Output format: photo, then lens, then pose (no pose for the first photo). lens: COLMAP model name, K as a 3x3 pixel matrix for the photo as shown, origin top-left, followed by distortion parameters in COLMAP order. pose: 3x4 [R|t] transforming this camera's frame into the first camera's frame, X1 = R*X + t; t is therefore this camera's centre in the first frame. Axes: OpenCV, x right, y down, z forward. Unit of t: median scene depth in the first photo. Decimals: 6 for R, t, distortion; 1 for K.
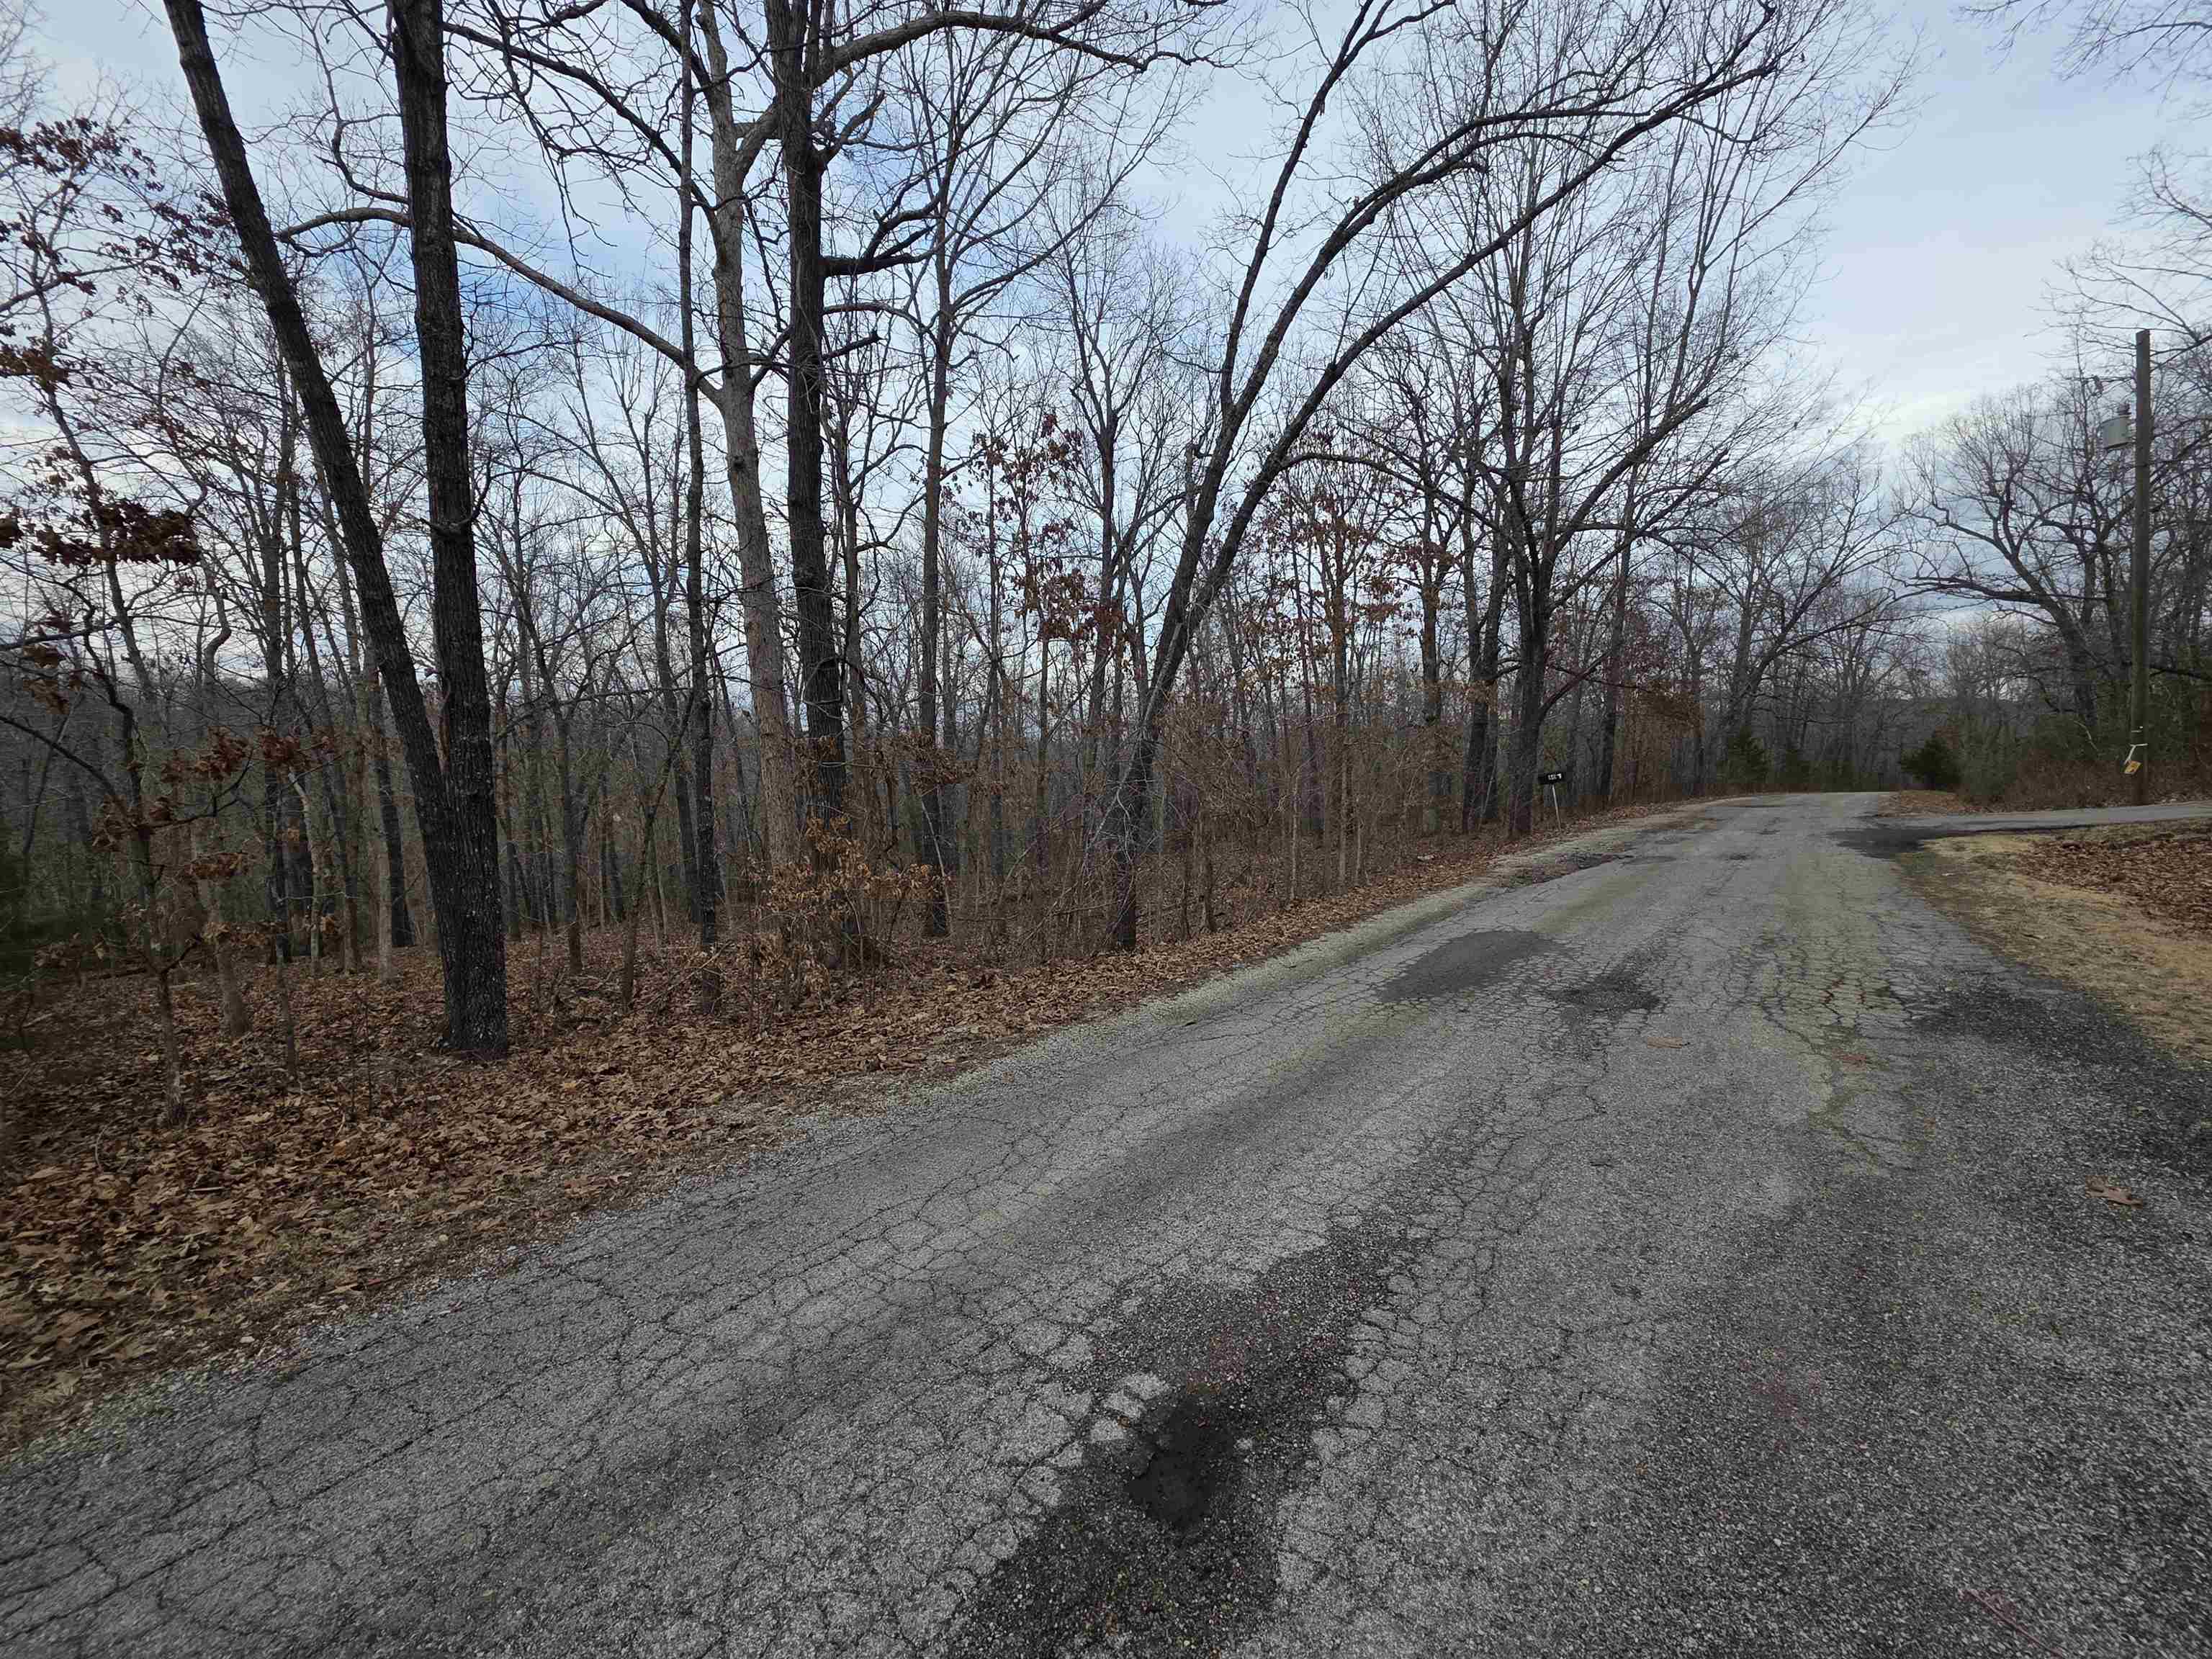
lens RADIAL K [[879.0, 0, 1111.9], [0, 879.0, 831.4], [0, 0, 1]] dist [-0.002474, -0.000053]
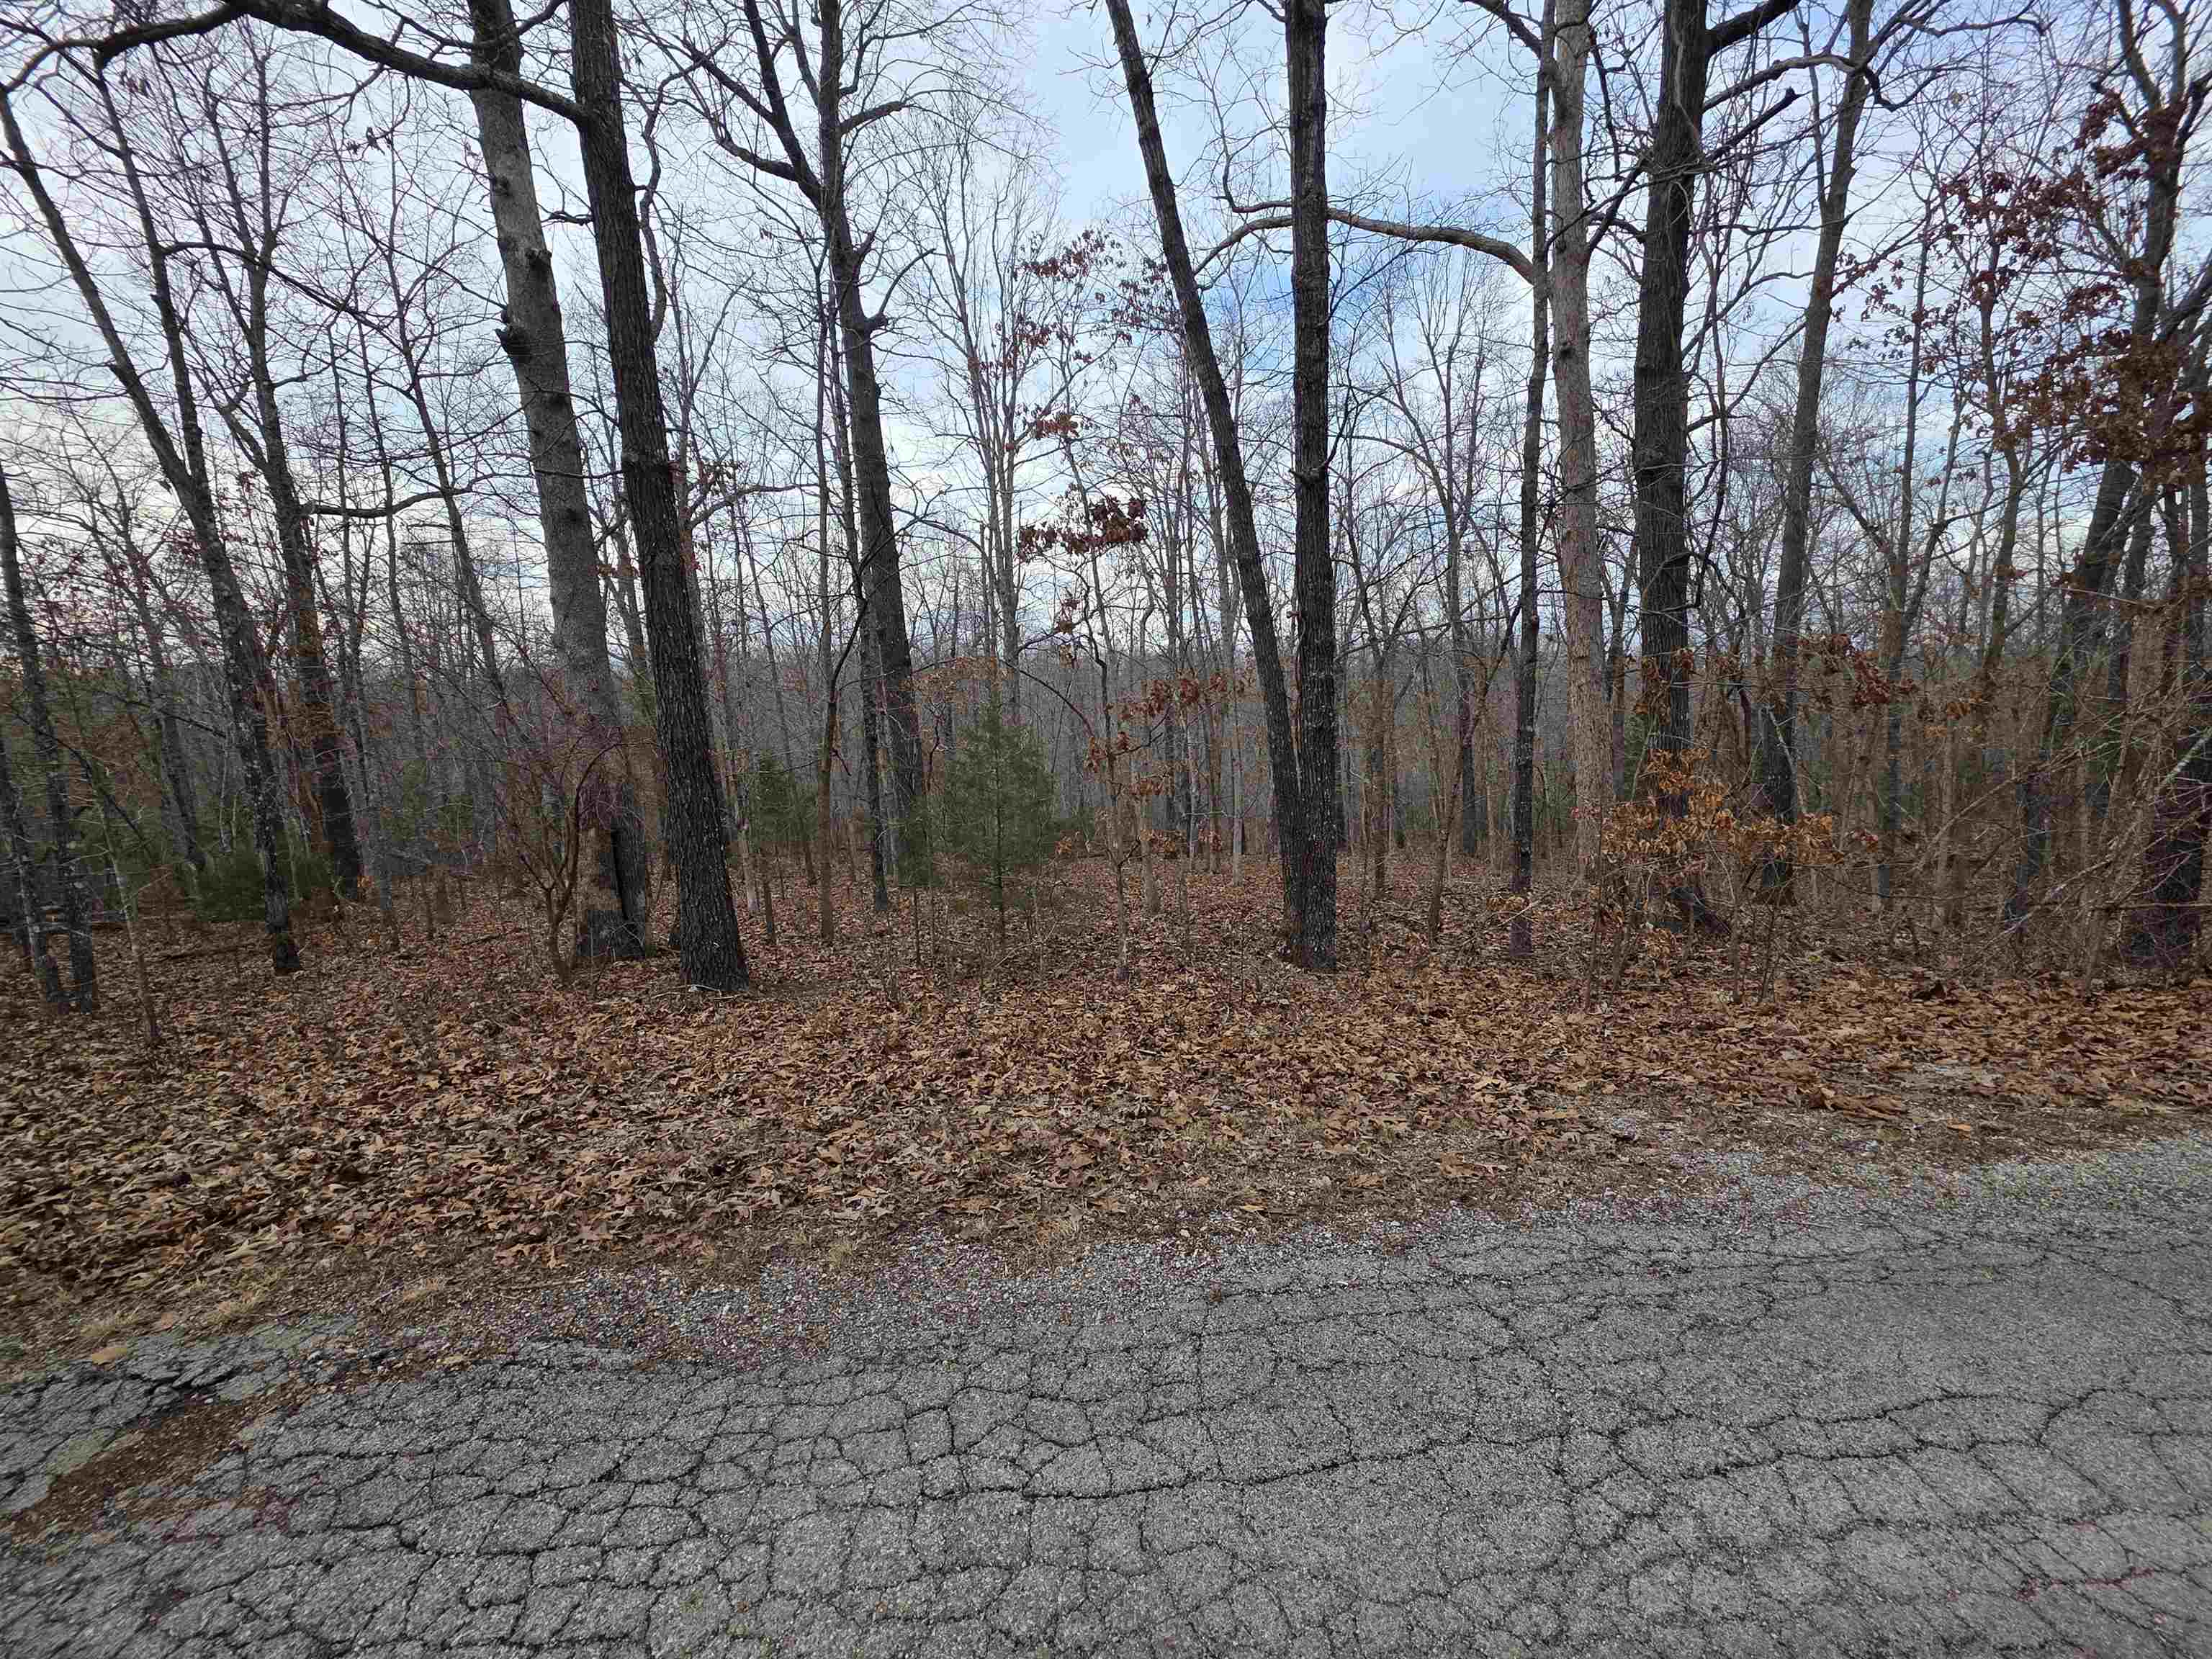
lens RADIAL K [[879.0, 0, 1112.7], [0, 879.0, 827.4], [0, 0, 1]] dist [-0.002474, -0.000053]
pose [[0.679845, 0.067512, -0.730242, -0.124639], [-0.017257, 0.996951, 0.076103, 0.003244], [0.733153, -0.039136, 0.678937, 0.095258]]
